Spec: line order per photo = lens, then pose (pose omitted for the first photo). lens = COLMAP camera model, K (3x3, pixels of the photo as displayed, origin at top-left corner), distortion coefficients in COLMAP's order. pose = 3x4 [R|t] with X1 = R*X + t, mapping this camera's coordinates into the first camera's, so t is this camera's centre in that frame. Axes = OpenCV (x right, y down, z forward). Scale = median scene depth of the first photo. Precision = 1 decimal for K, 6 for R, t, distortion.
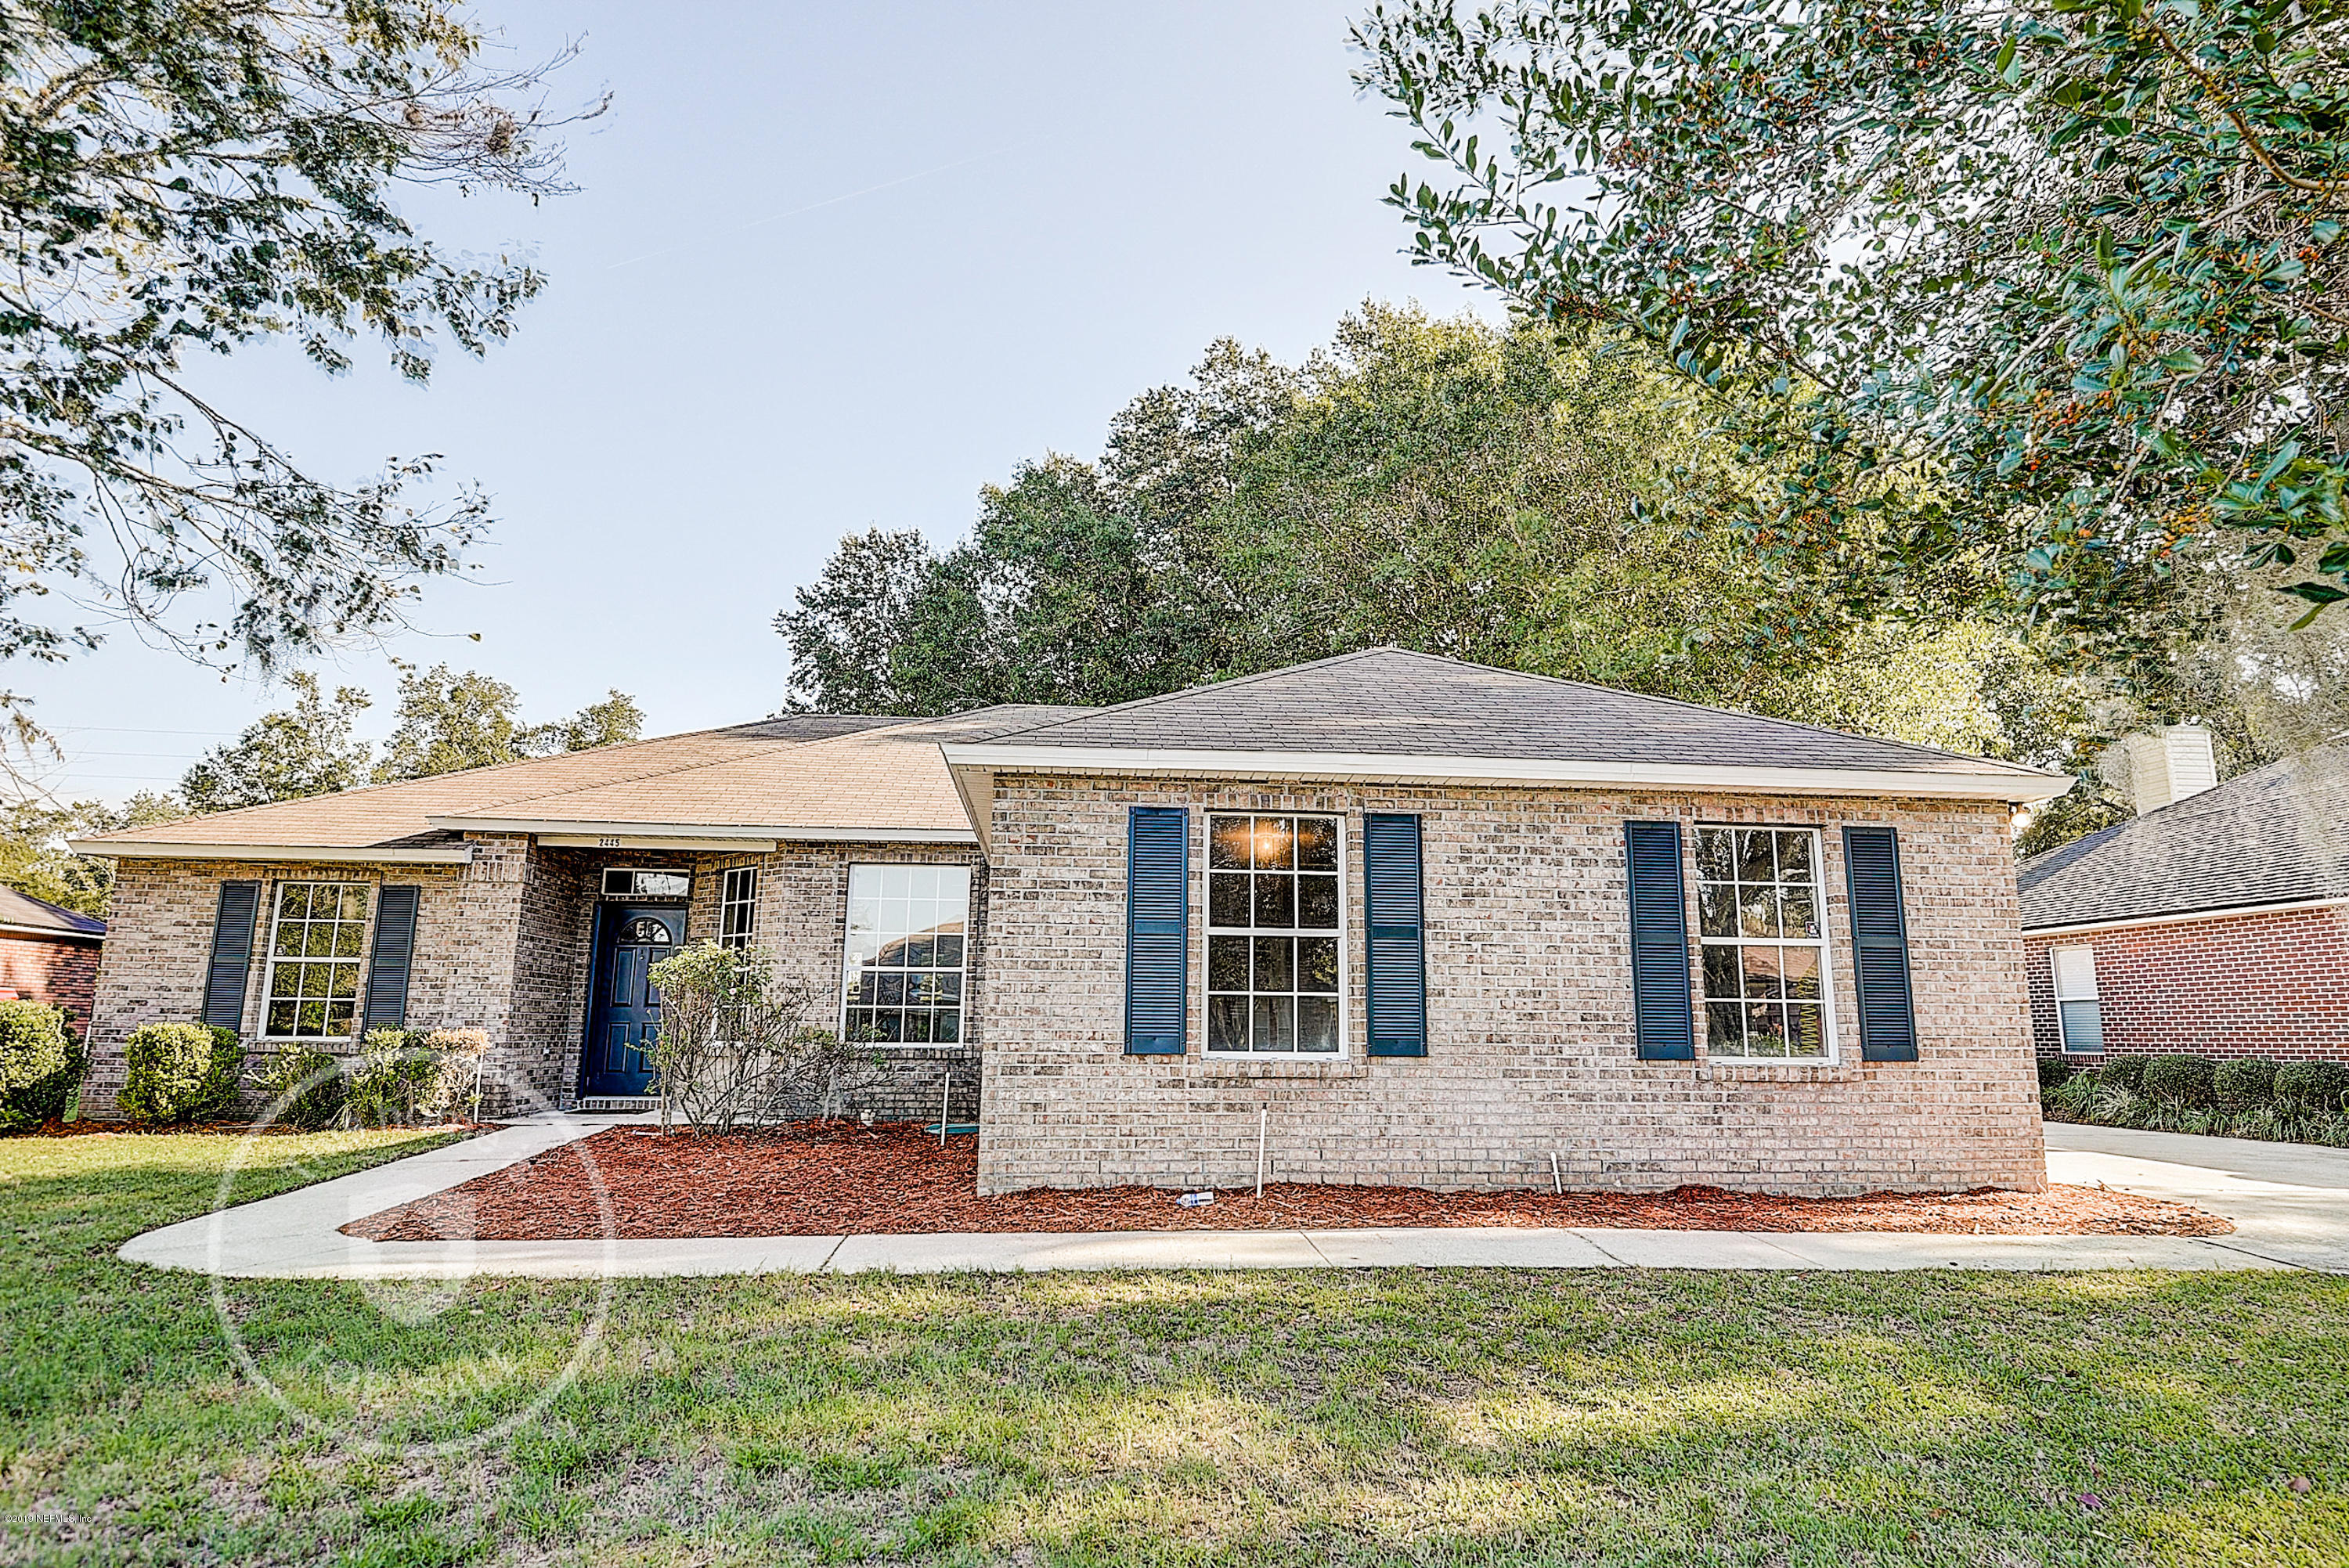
lens RADIAL K [[1322.5, 0, 1196.5], [0, 1322.5, 776.4], [0, 0, 1]] dist [-0.013332, -0.006509]
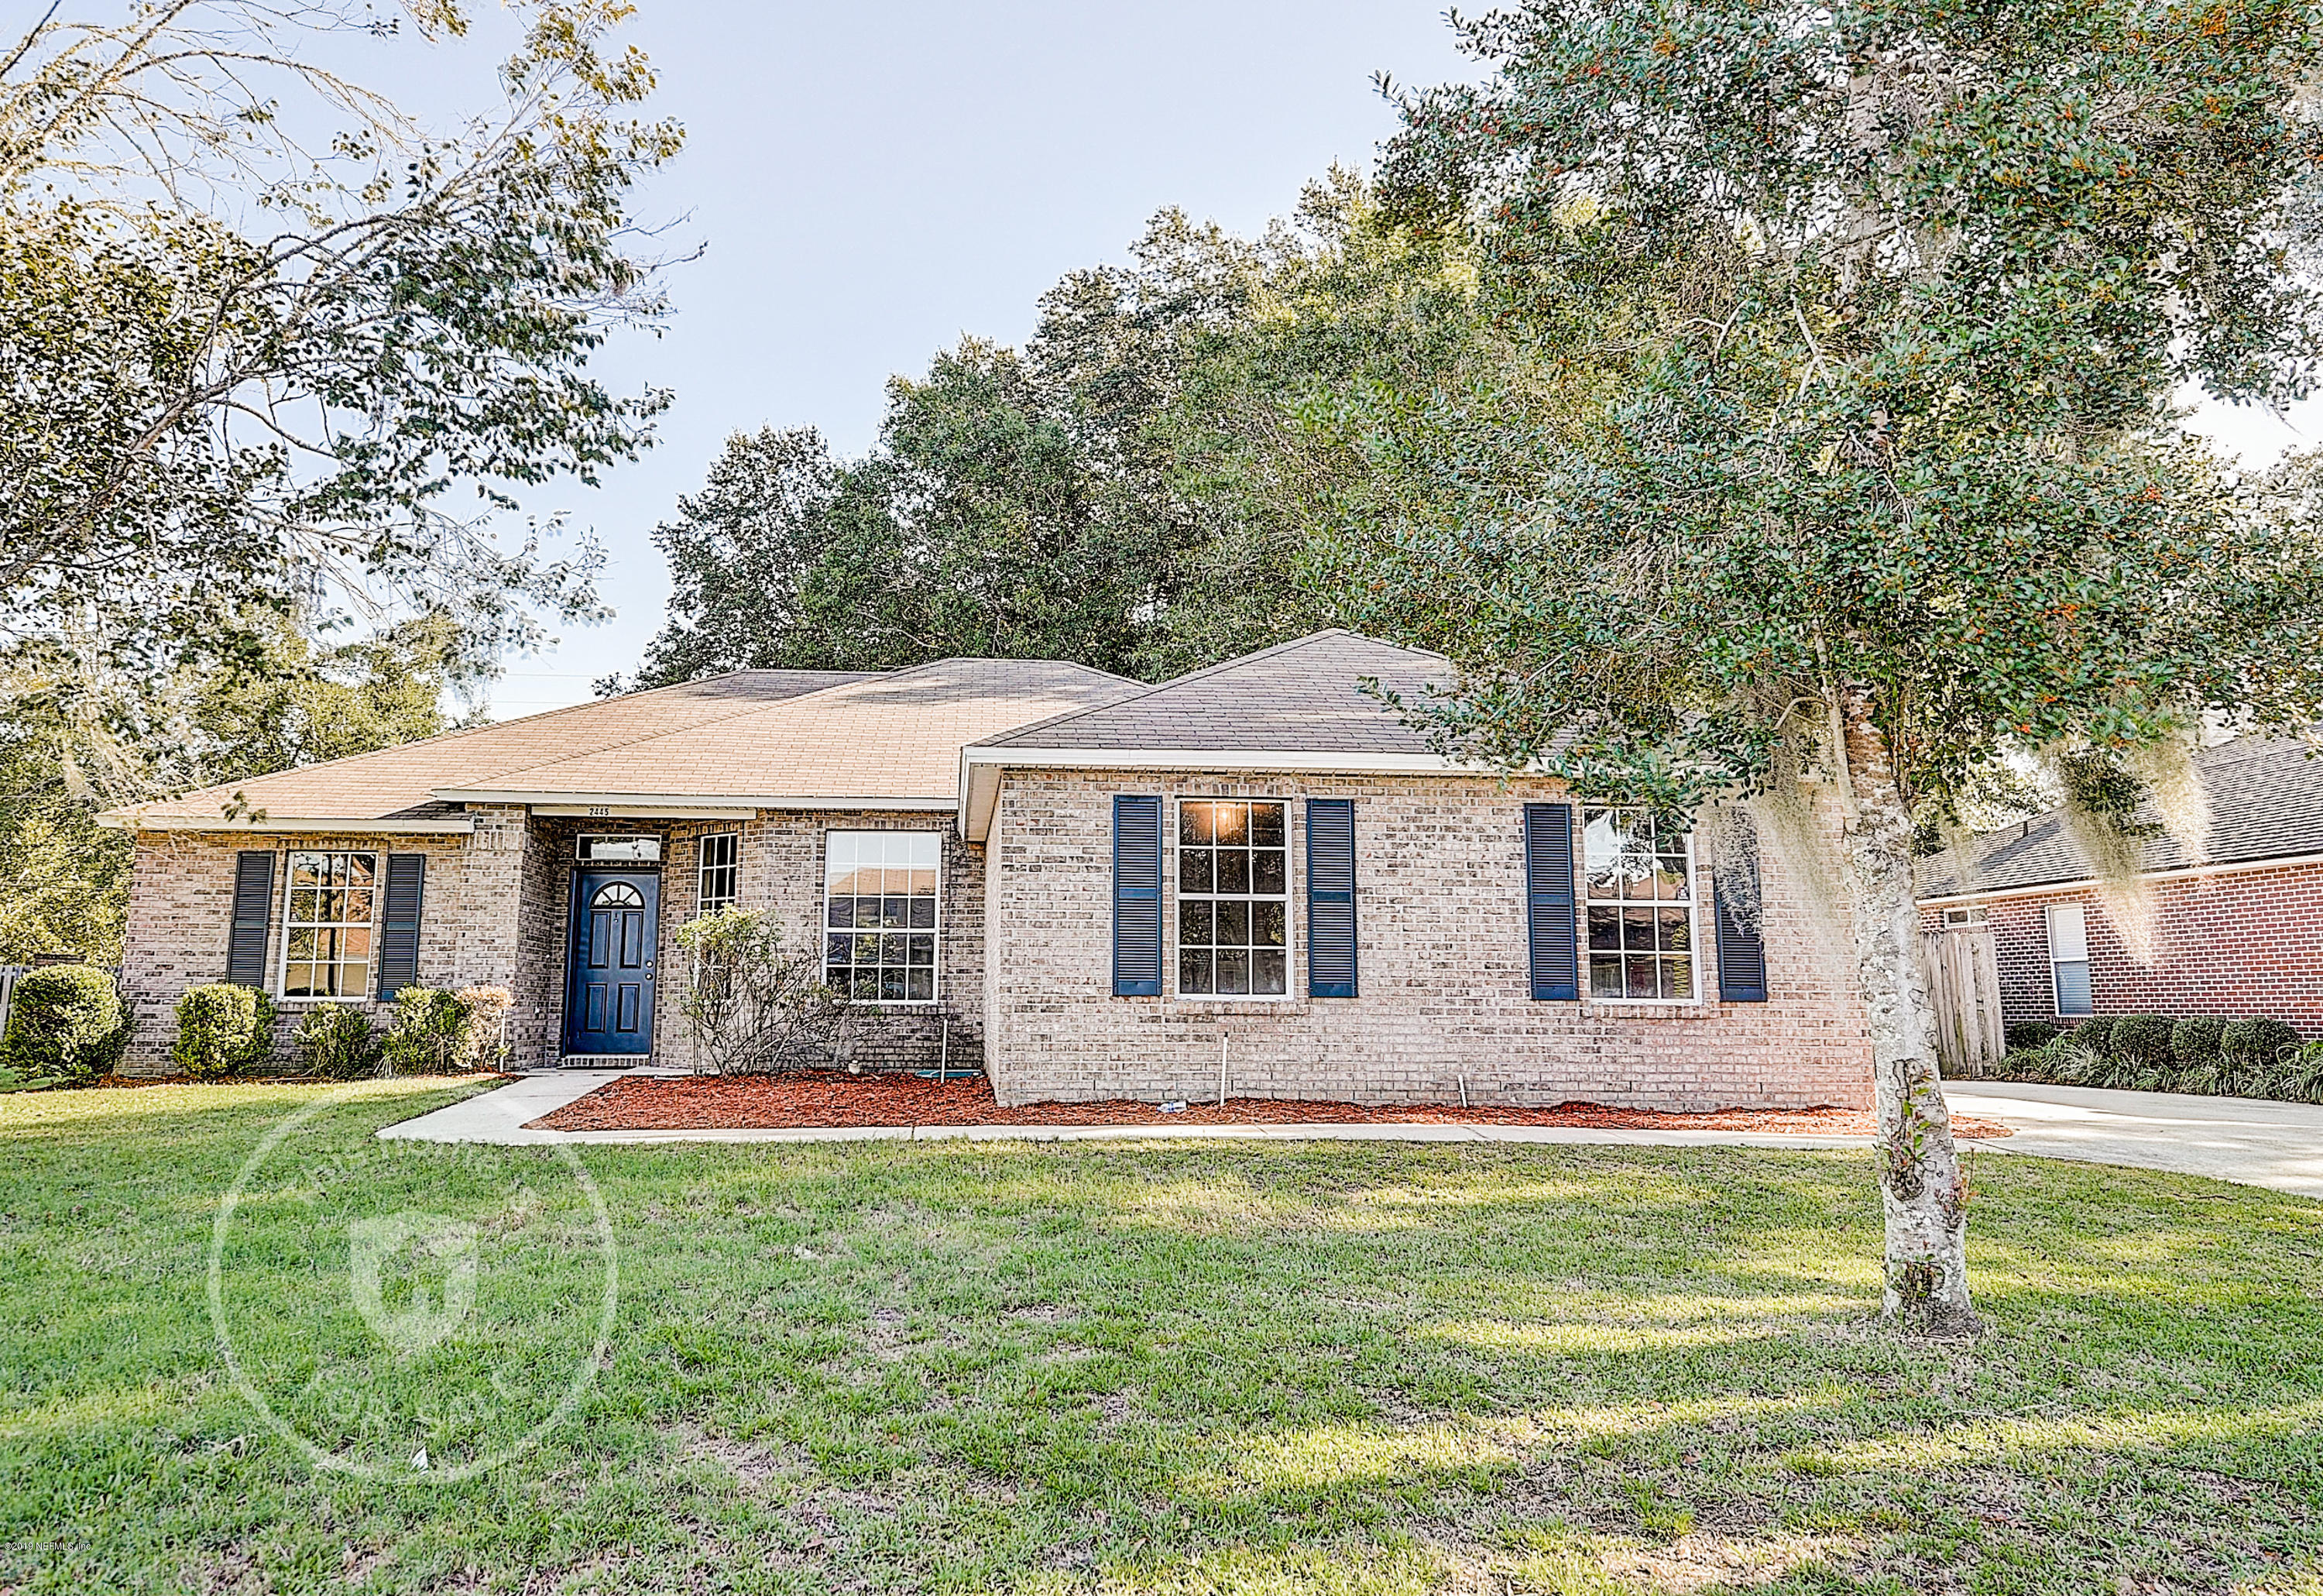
lens RADIAL K [[1695.6, 0, 1106.5], [0, 1695.6, 742.9], [0, 0, 1]] dist [0.005560, 0.011566]
pose [[0.999910, -0.005222, -0.012335, -0.024816], [0.005626, 0.999441, 0.032961, -0.050153], [0.012156, -0.033027, 0.999381, -0.367525]]
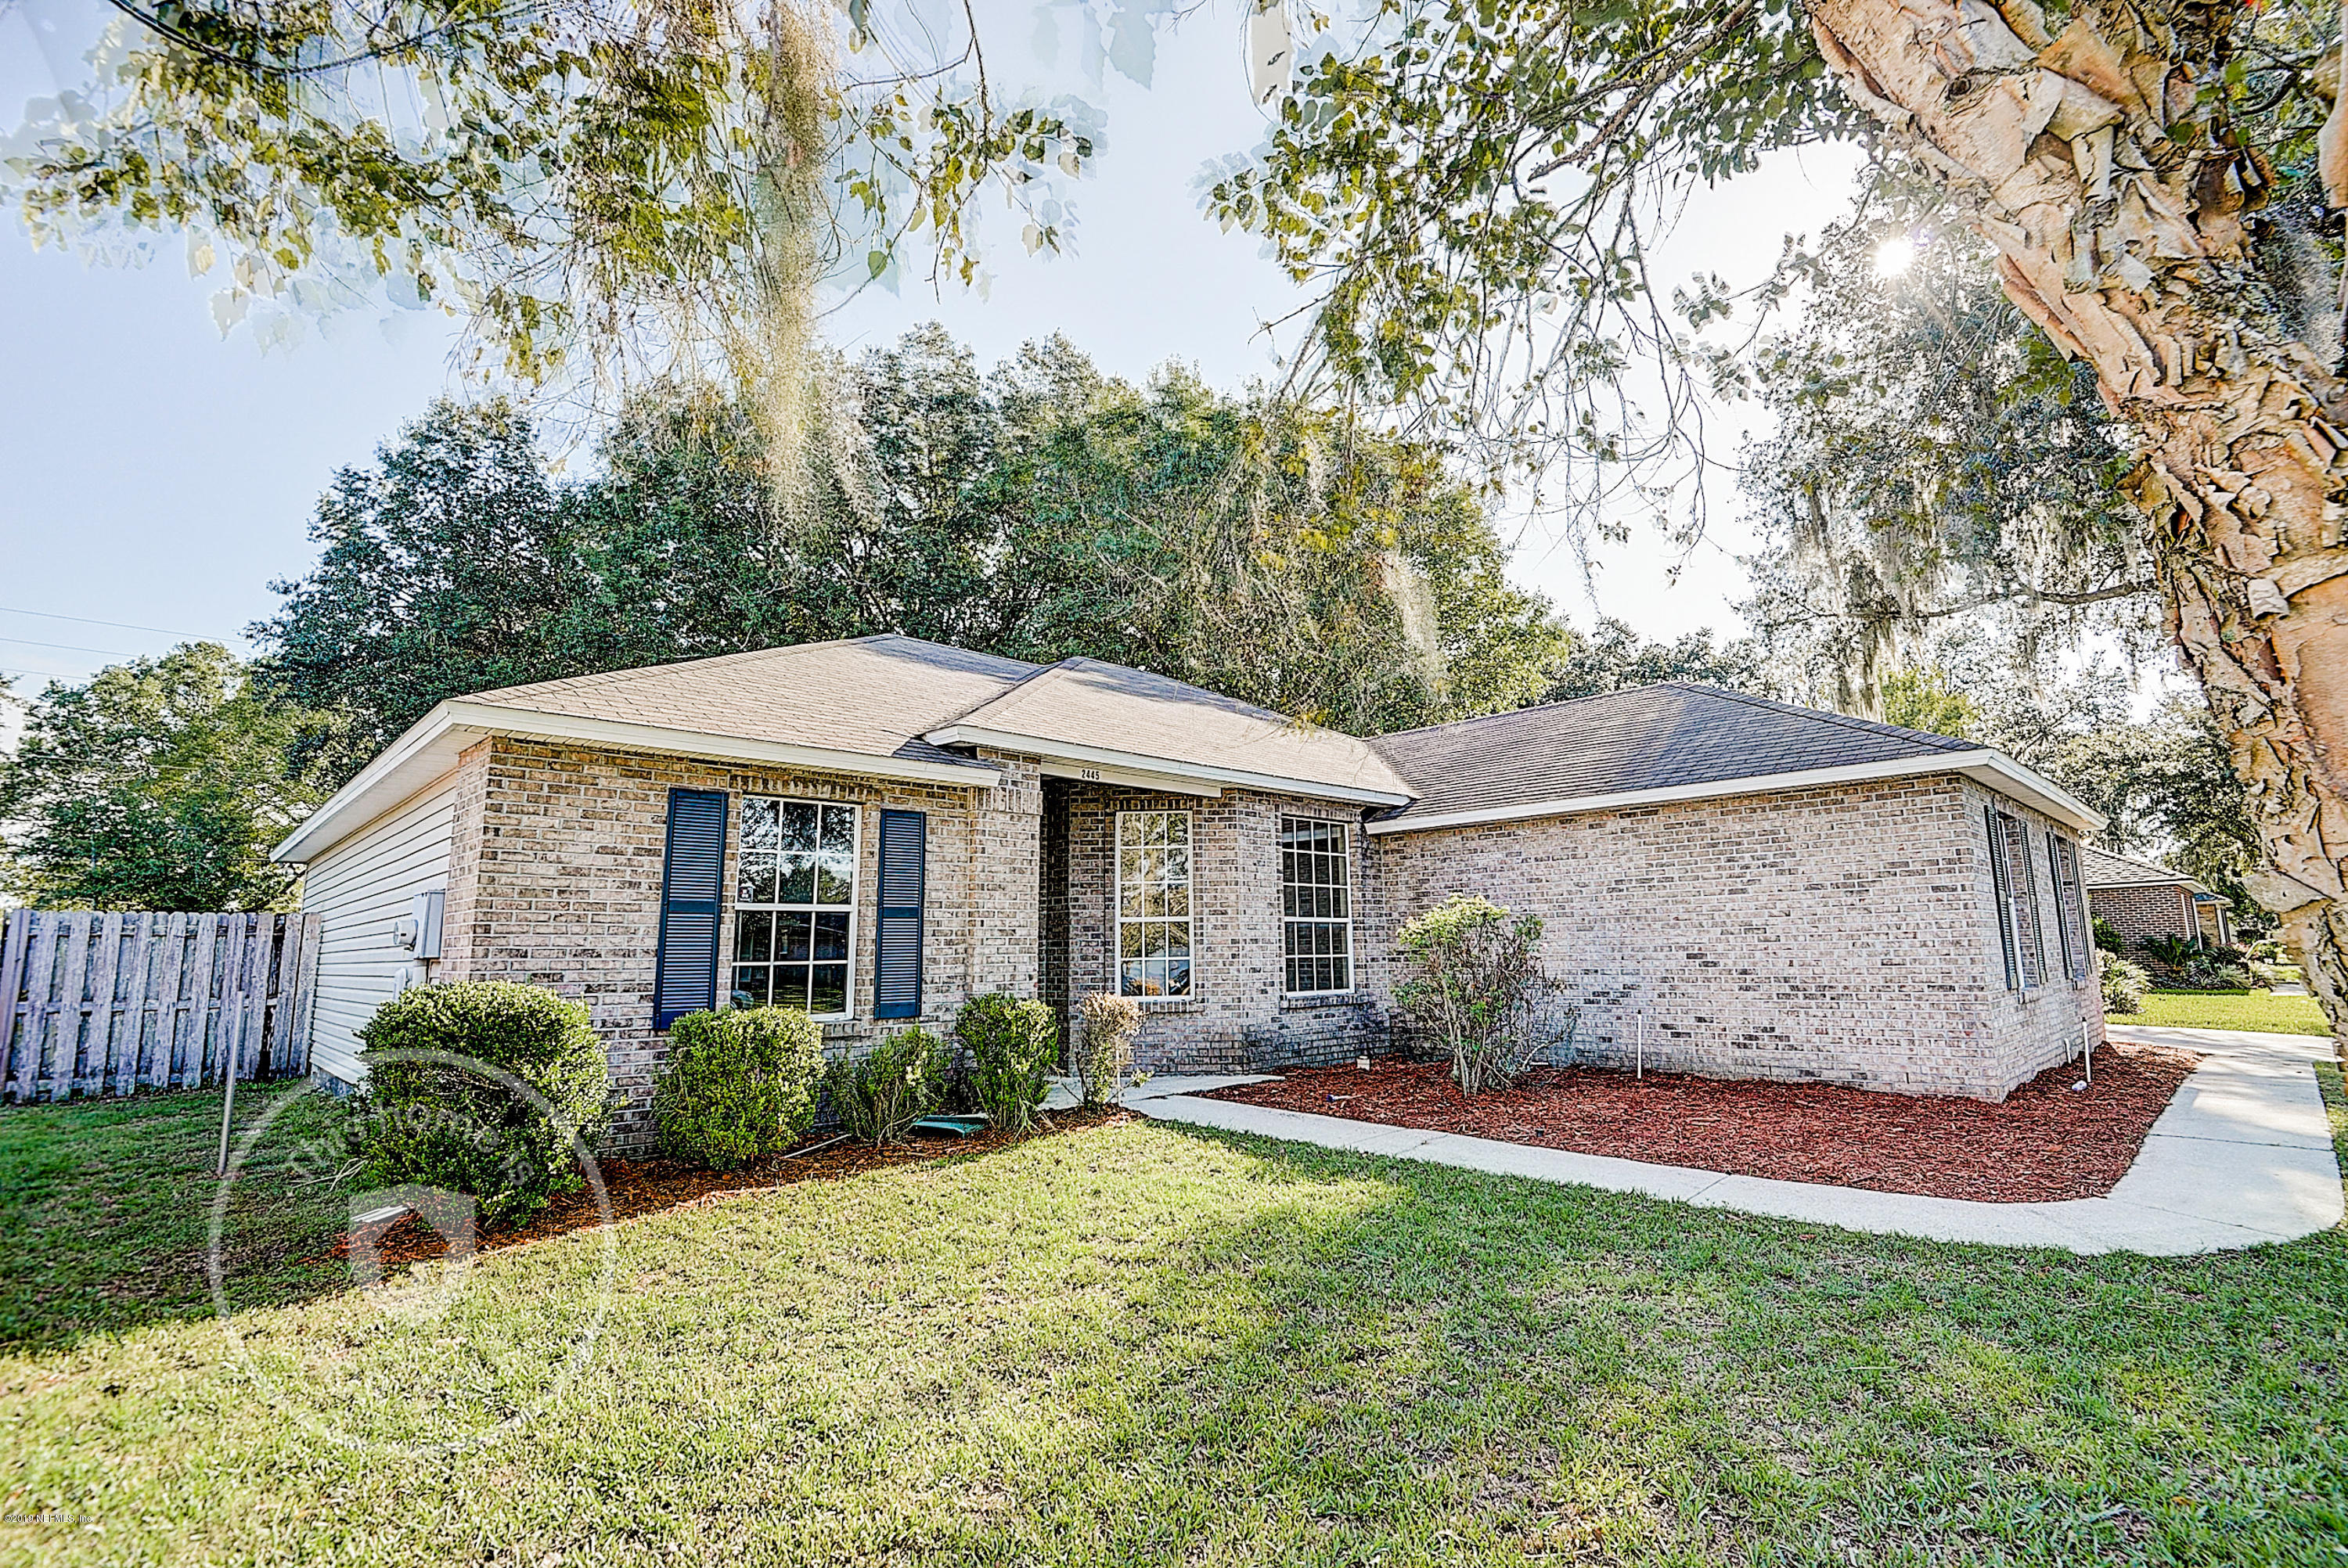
lens RADIAL K [[1096.8, 0, 1192.9], [0, 1096.8, 781.6], [0, 0, 1]] dist [-0.023413, -0.002979]
pose [[0.782686, 0.078973, 0.617386, -0.890679], [-0.099109, 0.995075, -0.001641, 0.052432], [-0.614475, -0.059905, 0.786659, 0.415166]]
